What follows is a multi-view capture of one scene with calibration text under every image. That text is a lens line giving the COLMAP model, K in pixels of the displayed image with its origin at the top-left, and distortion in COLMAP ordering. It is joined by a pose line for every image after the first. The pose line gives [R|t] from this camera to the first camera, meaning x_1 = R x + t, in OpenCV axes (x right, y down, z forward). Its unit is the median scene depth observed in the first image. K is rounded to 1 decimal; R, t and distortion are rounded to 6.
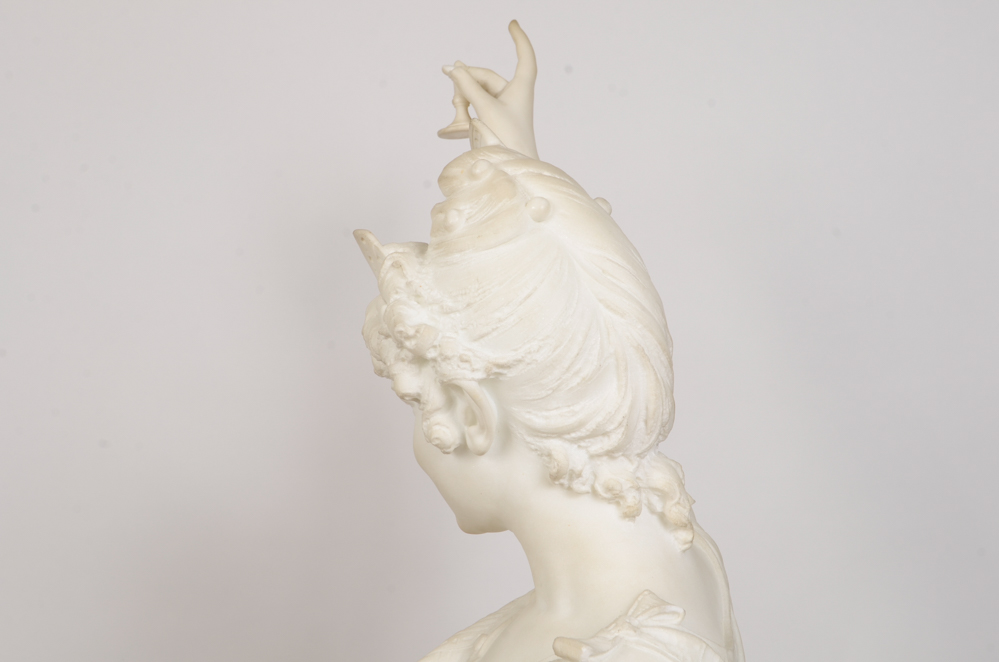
lens RADIAL K [[1325.3, 0, 498.6], [0, 1325.3, 332.0], [0, 0, 1]] dist [-0.009073, -0.011075]
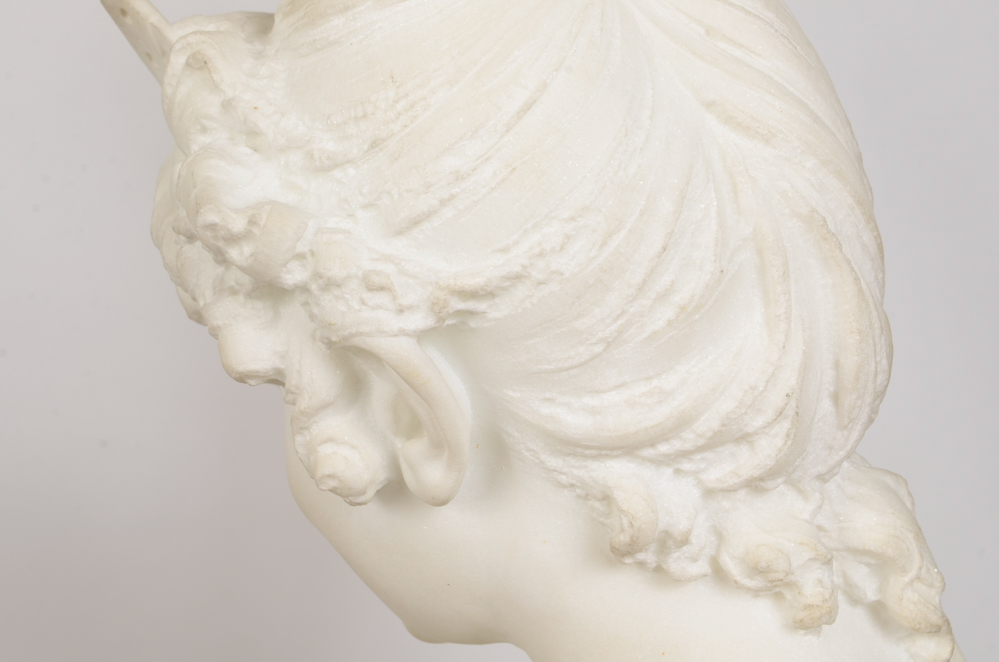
lens RADIAL K [[1420.8, 0, 496.2], [0, 1420.8, 340.0], [0, 0, 1]] dist [-0.001948, 0.095014]
pose [[0.996436, -0.082792, 0.016168, 0.001433], [0.080574, 0.990863, 0.108156, -0.005492], [-0.024975, -0.106467, 0.994002, 0.570286]]
